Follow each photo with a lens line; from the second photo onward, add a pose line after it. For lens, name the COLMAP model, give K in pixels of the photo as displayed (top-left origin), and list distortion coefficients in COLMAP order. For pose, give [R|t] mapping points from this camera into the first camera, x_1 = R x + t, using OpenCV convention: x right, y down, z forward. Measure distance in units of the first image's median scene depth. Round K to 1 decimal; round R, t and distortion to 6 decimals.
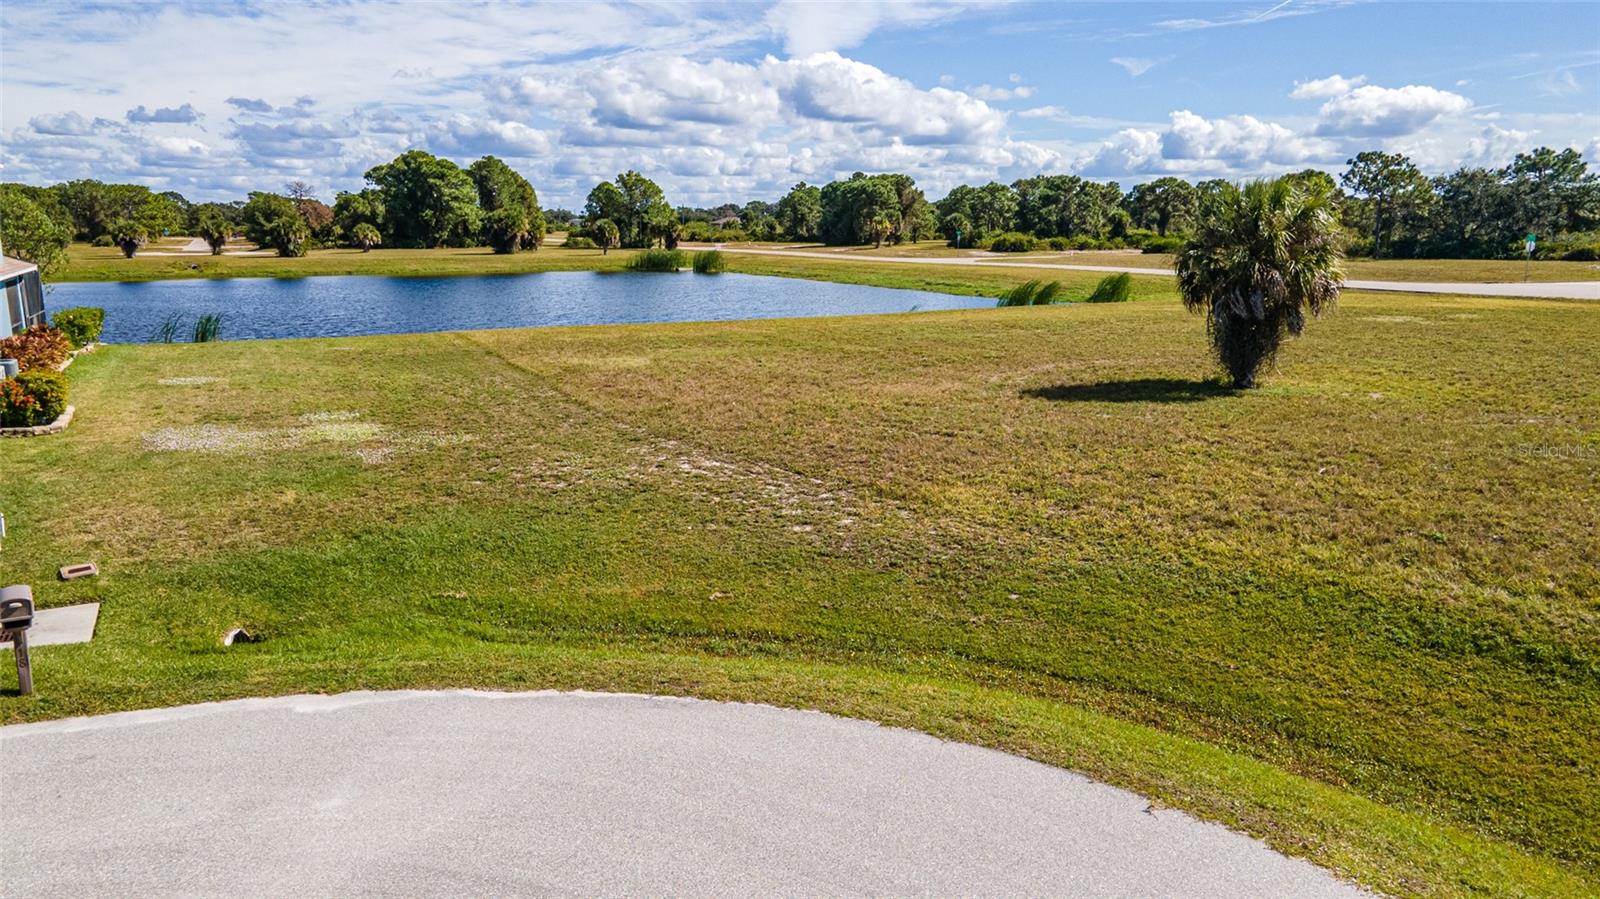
lens RADIAL K [[1169.9, 0, 795.3], [0, 1169.9, 447.1], [0, 0, 1]] dist [0.010726, 0.059413]
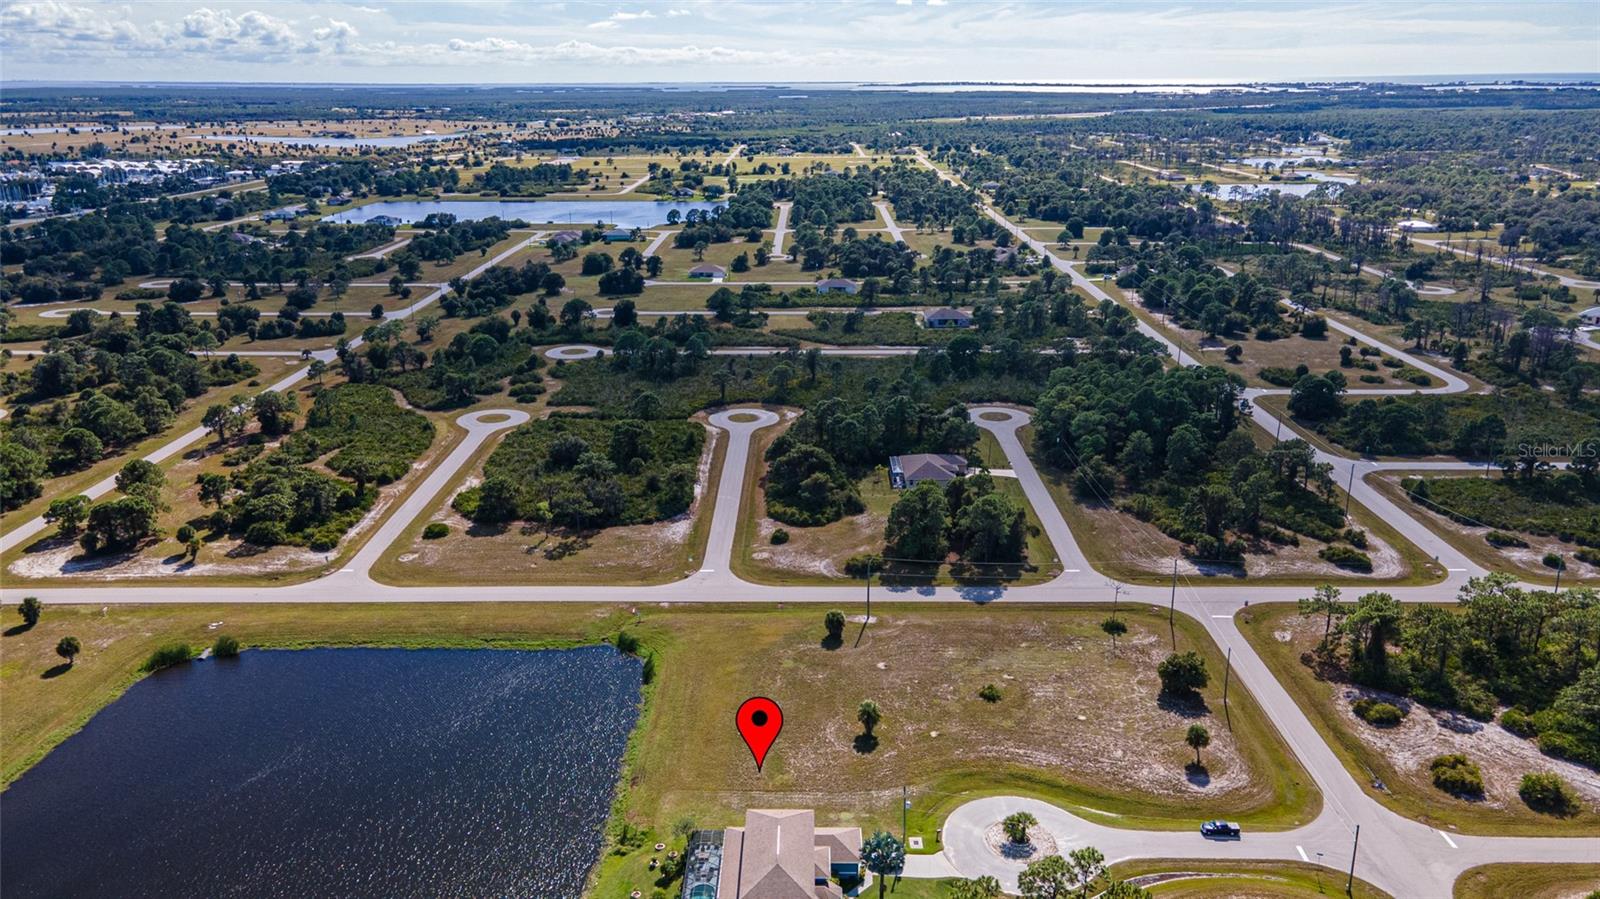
lens RADIAL K [[1163.3, 0, 794.5], [0, 1163.3, 455.6], [0, 0, 1]] dist [0.040344, 0.005495]
pose [[0.445715, -0.276312, 0.851463, -0.780191], [0.174288, 0.959754, 0.220219, -0.485556], [-0.878044, 0.050245, 0.475934, -0.276813]]
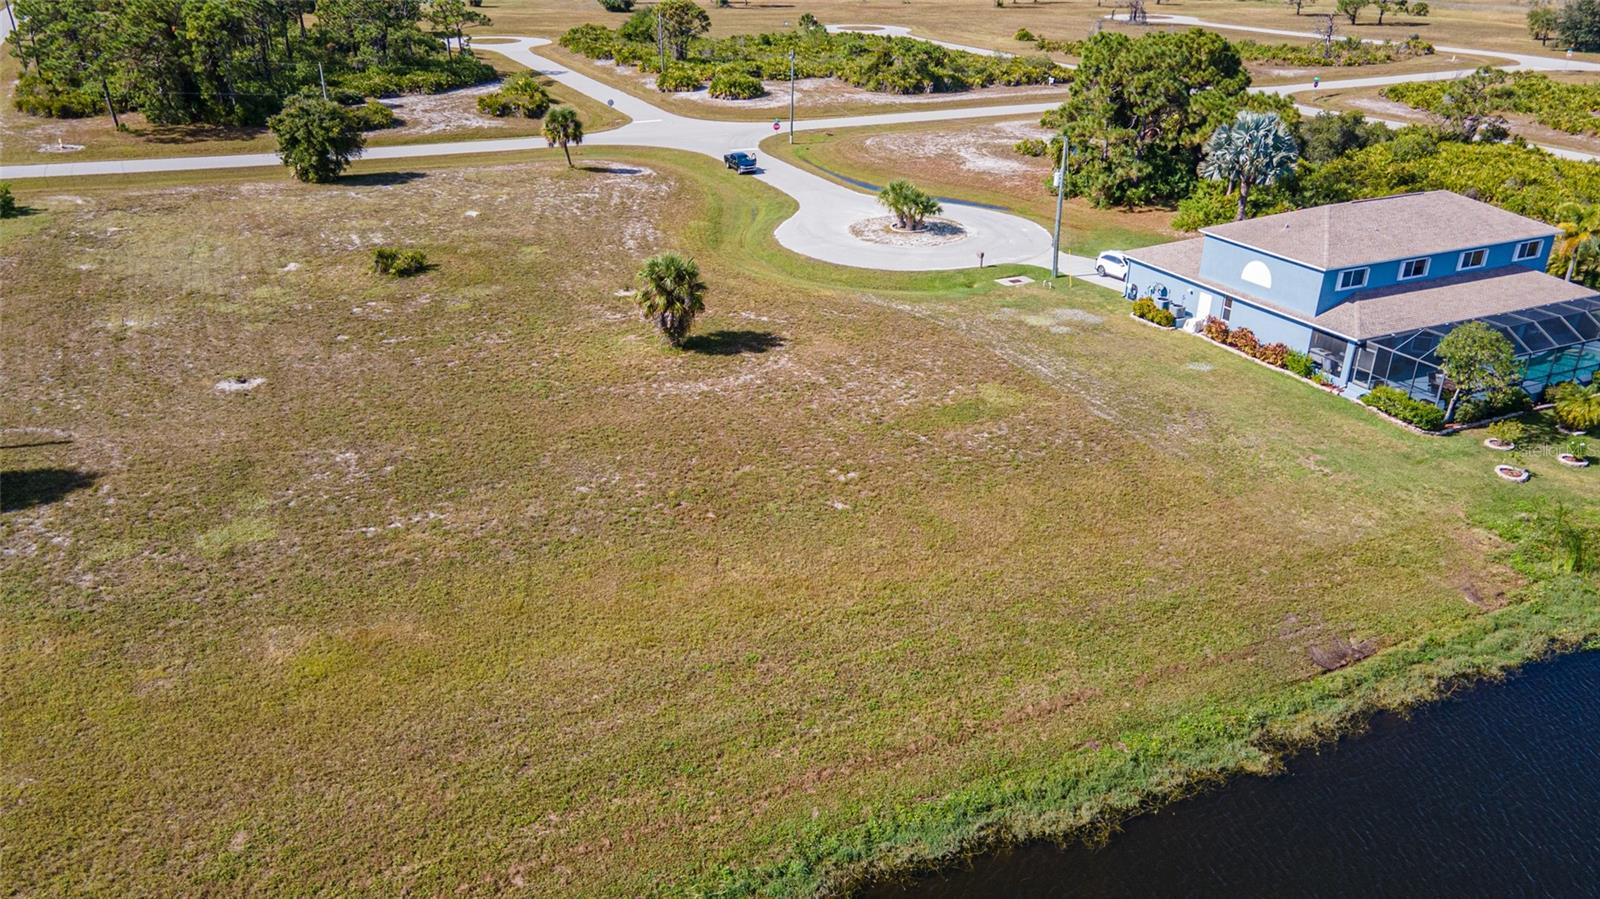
lens RADIAL K [[1169.9, 0, 795.3], [0, 1169.9, 447.1], [0, 0, 1]] dist [0.010726, 0.059413]
pose [[-0.999966, -0.007805, 0.002810, 0.026191], [-0.004718, 0.813663, 0.581317, -0.196436], [-0.006824, 0.581284, -0.813672, 0.487981]]
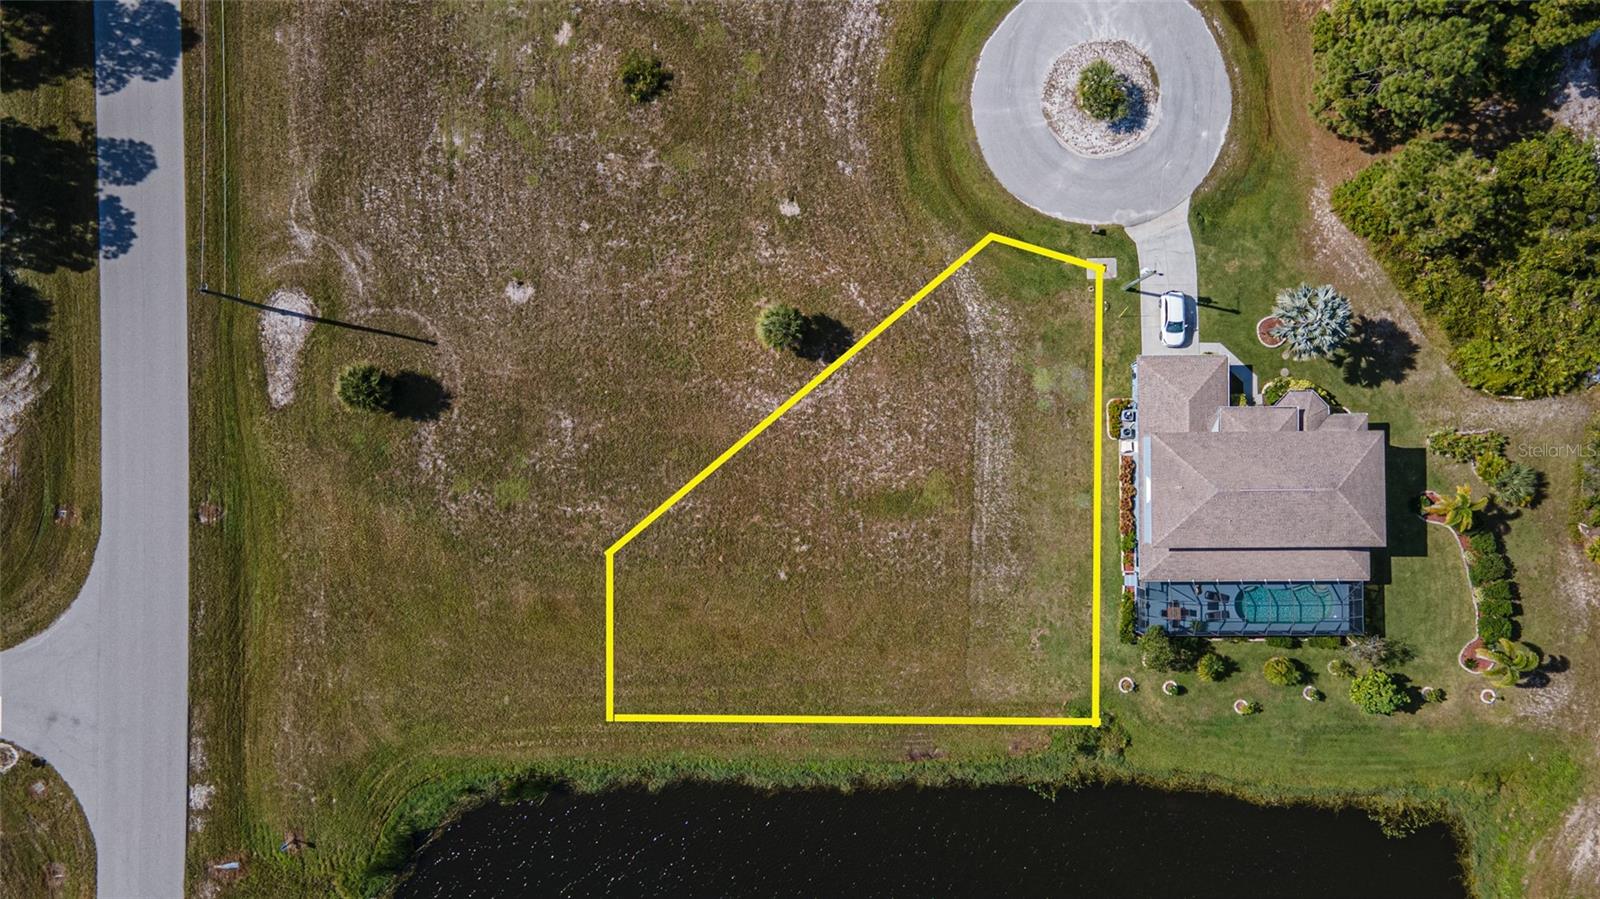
lens RADIAL K [[1163.3, 0, 794.5], [0, 1163.3, 455.6], [0, 0, 1]] dist [0.040344, 0.005495]
pose [[-0.903722, -0.428044, 0.008088, 0.031253], [0.086398, -0.163841, 0.982696, -0.554612], [-0.419312, 0.888782, 0.185049, 0.120155]]
